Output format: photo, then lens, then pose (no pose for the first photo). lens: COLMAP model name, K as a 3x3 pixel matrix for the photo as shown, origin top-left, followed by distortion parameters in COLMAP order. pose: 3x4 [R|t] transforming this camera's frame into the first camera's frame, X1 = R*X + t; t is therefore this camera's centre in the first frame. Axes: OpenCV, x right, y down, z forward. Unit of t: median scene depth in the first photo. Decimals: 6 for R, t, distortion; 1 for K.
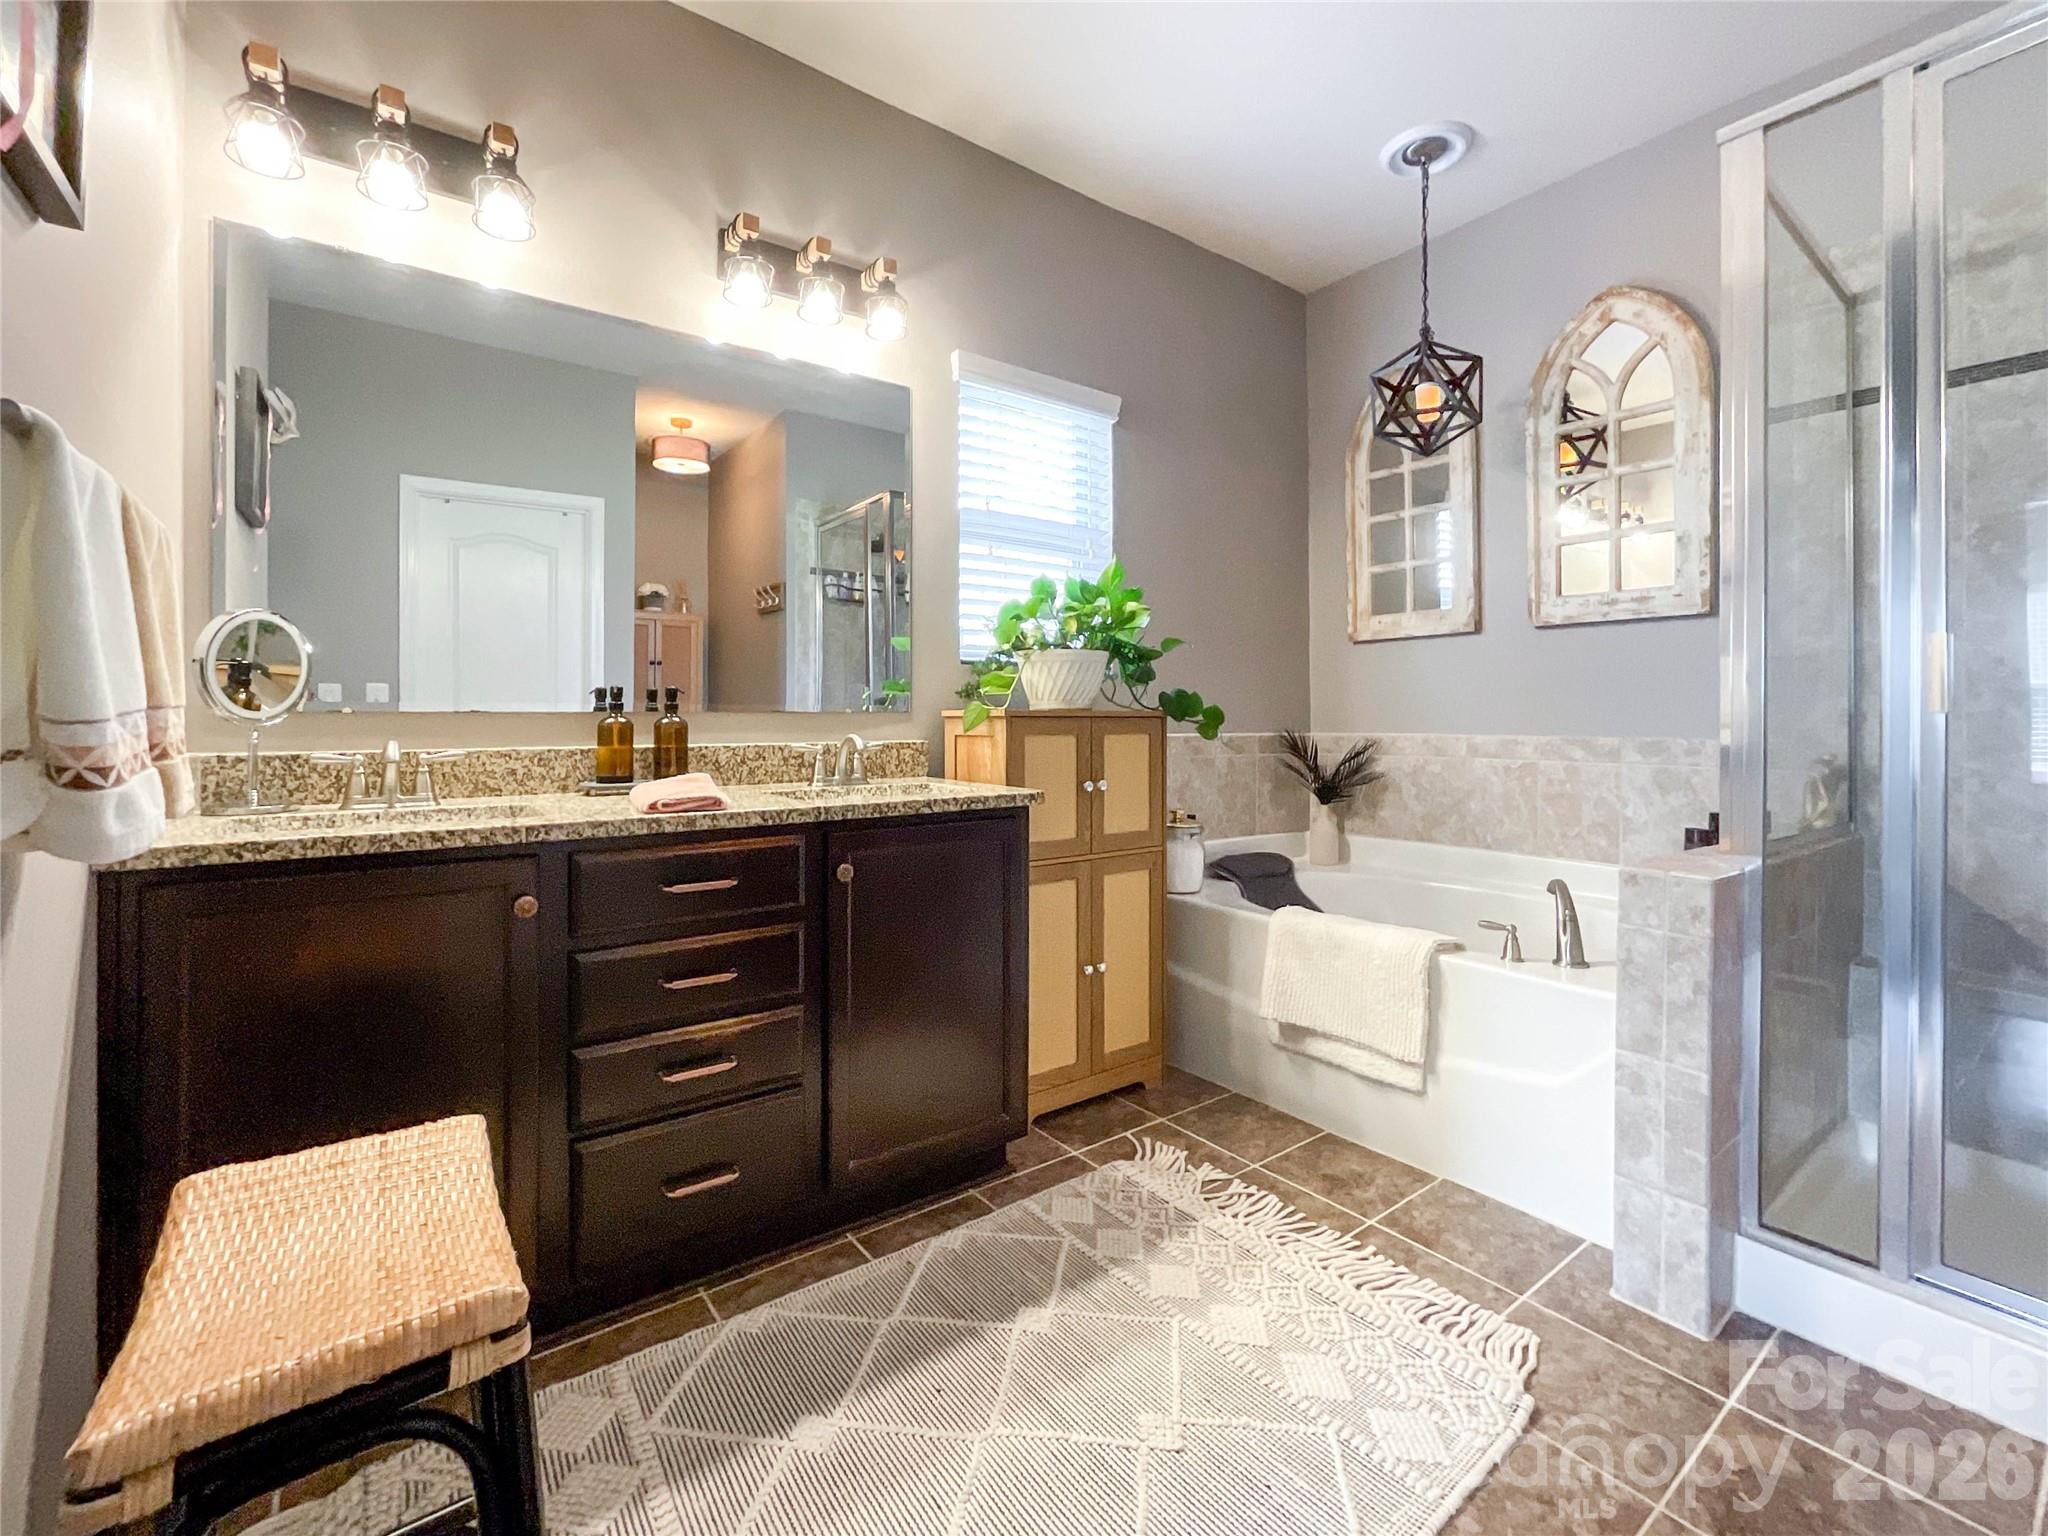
lens RADIAL K [[874.2, 0, 1124.4], [0, 874.2, 718.8], [0, 0, 1]] dist [-0.017184, 0.005301]
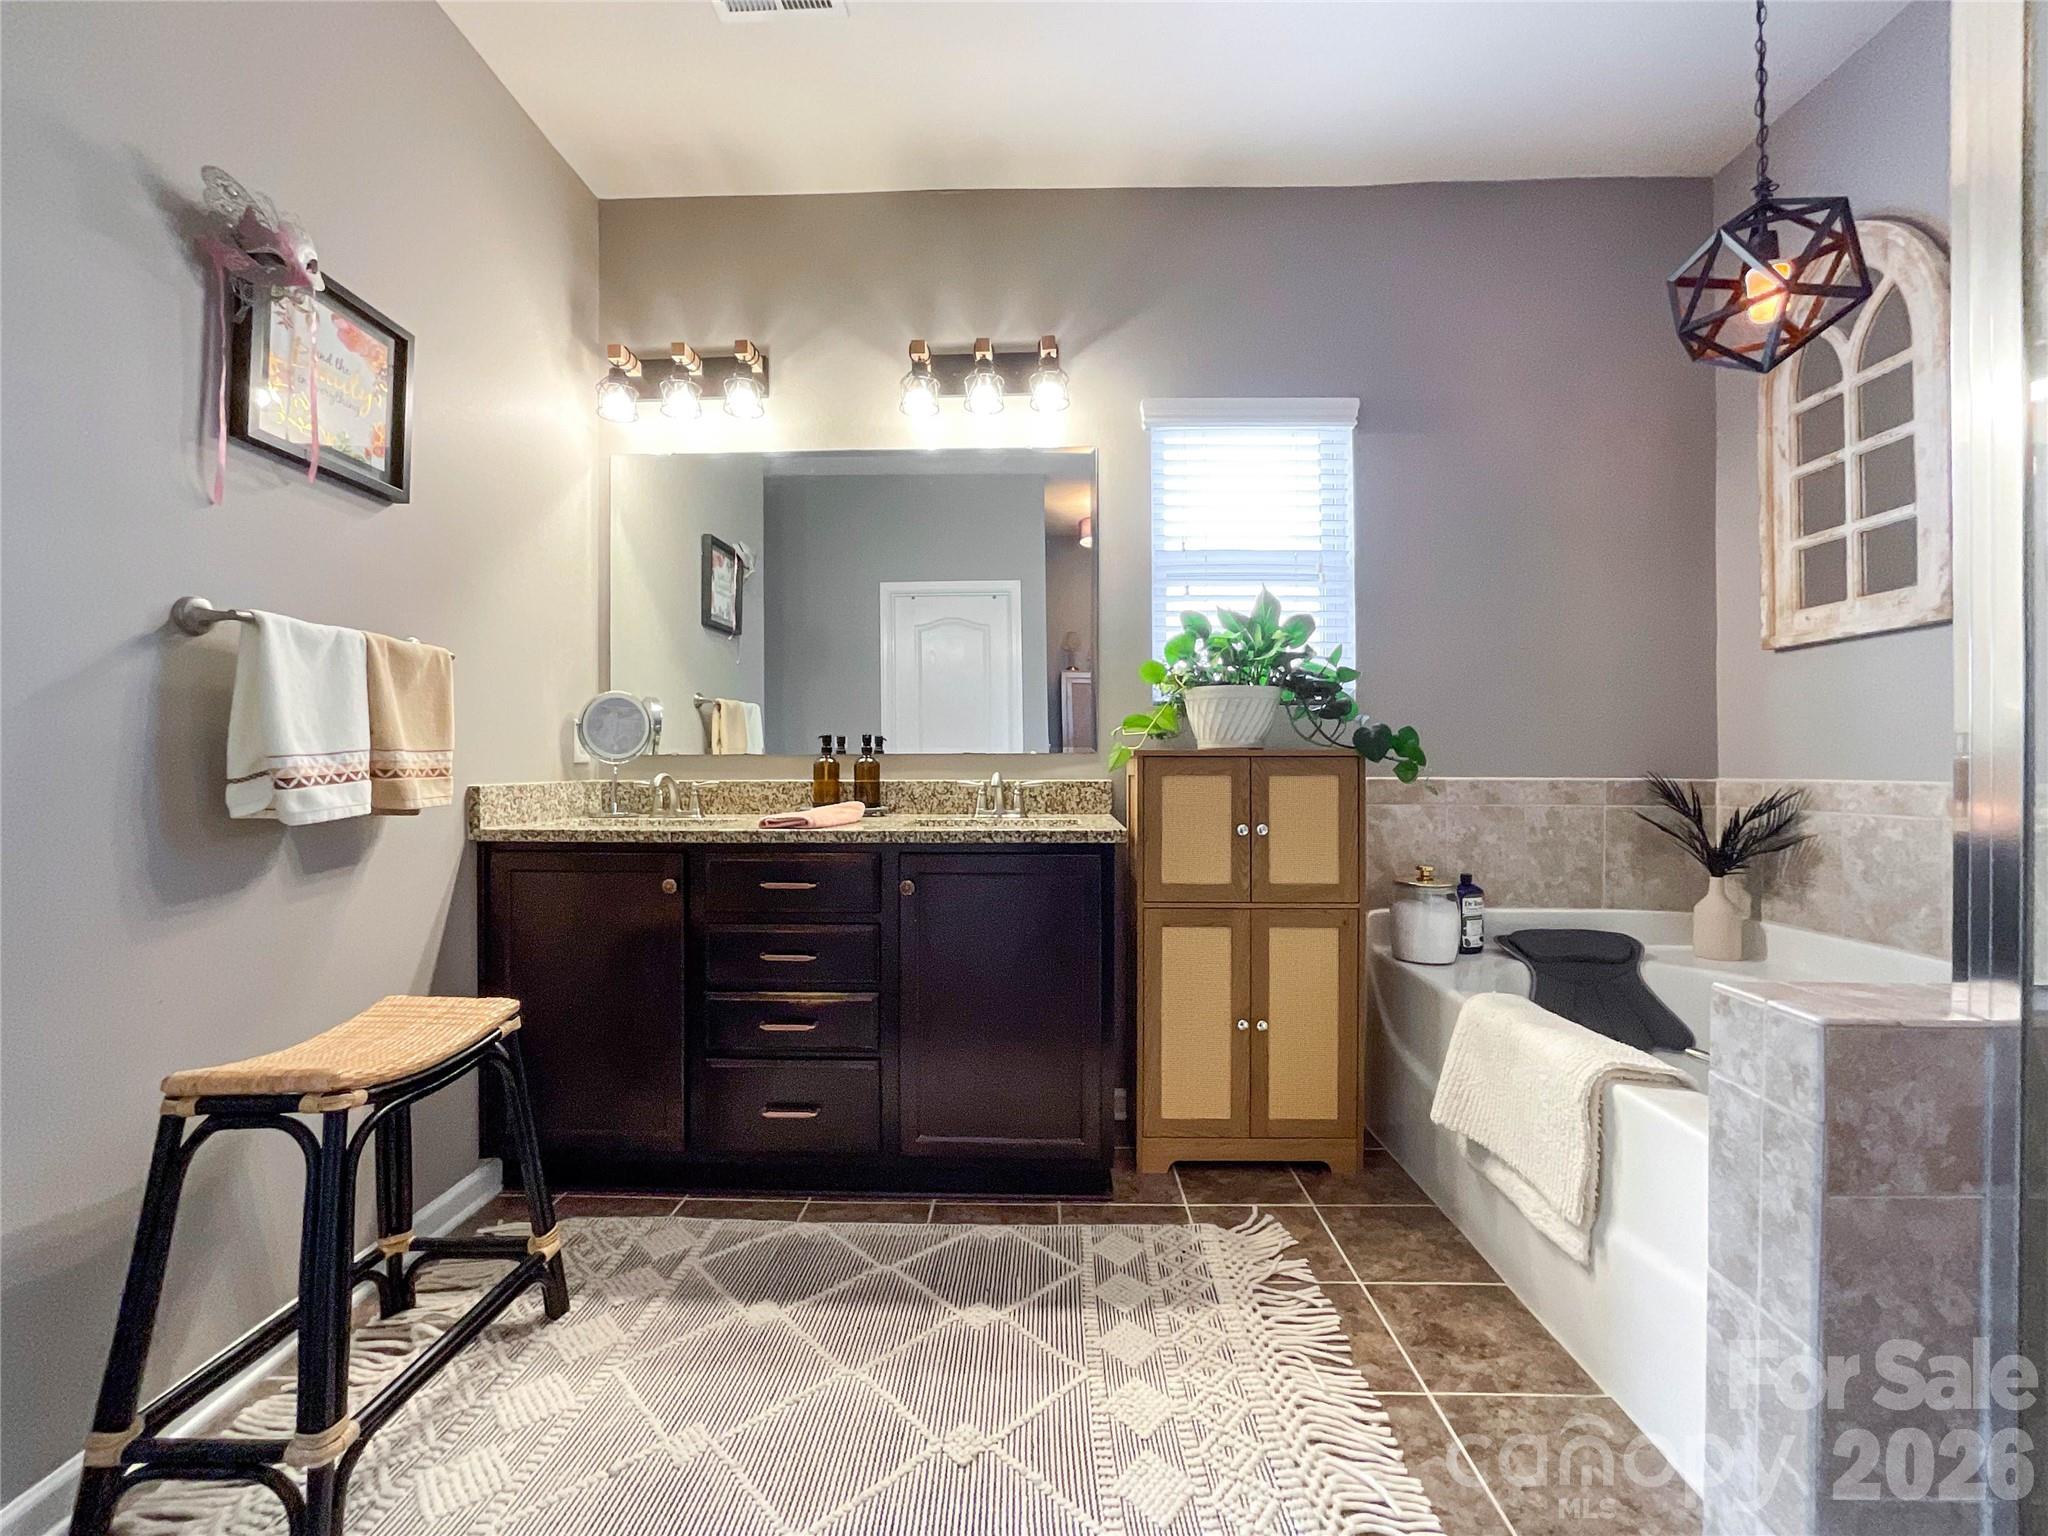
lens RADIAL K [[874.2, 0, 1036.4], [0, 874.2, 773.4], [0, 0, 1]] dist [-0.017184, 0.005301]
pose [[0.779262, 0.005246, -0.626677, 0.421846], [0.001232, 0.999950, 0.009903, 0.007421], [0.626698, -0.008489, 0.779216, 0.143919]]
